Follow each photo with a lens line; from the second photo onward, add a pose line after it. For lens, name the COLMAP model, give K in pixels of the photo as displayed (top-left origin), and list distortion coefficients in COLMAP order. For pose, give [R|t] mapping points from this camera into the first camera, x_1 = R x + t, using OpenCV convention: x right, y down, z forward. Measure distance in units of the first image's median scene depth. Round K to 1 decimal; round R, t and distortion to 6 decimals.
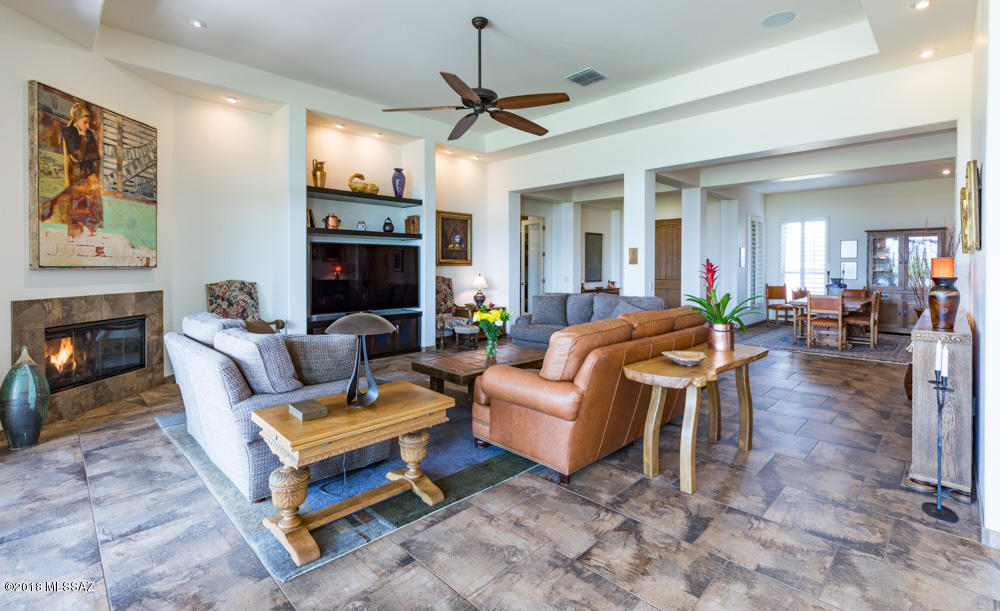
lens RADIAL K [[449.9, 0, 503.0], [0, 449.9, 270.2], [0, 0, 1]] dist [0.000358, 0.000061]
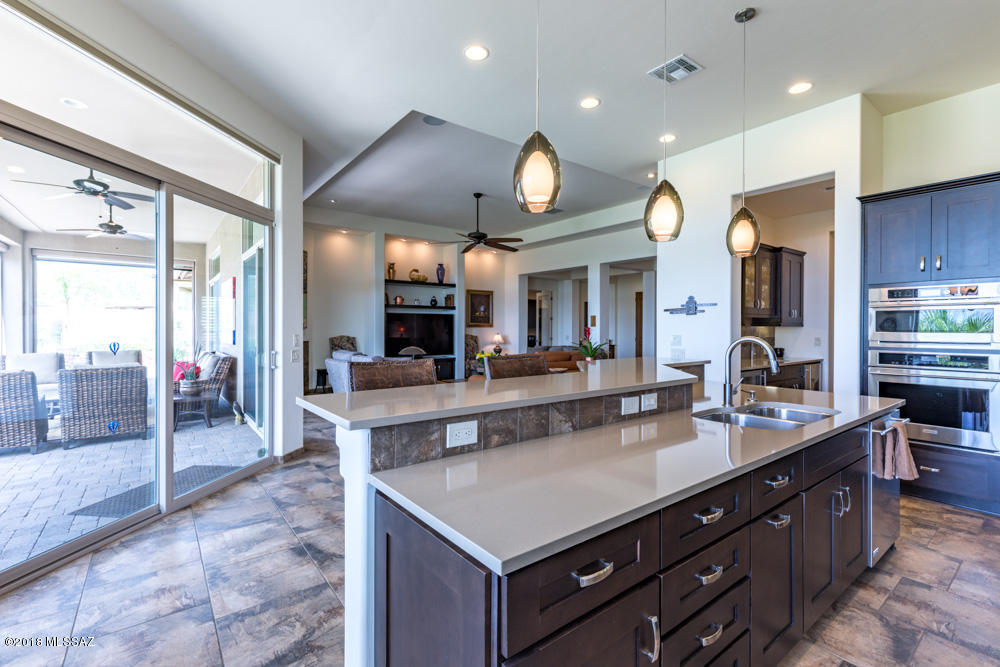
lens RADIAL K [[453.4, 0, 500.0], [0, 453.4, 333.5], [0, 0, 1]] dist [0.002362, 0.001029]
pose [[0.990906, 0.002546, -0.134529, 0.175860], [-0.002017, 0.999990, 0.004070, 0.004435], [0.134538, -0.003762, 0.990901, -0.501697]]
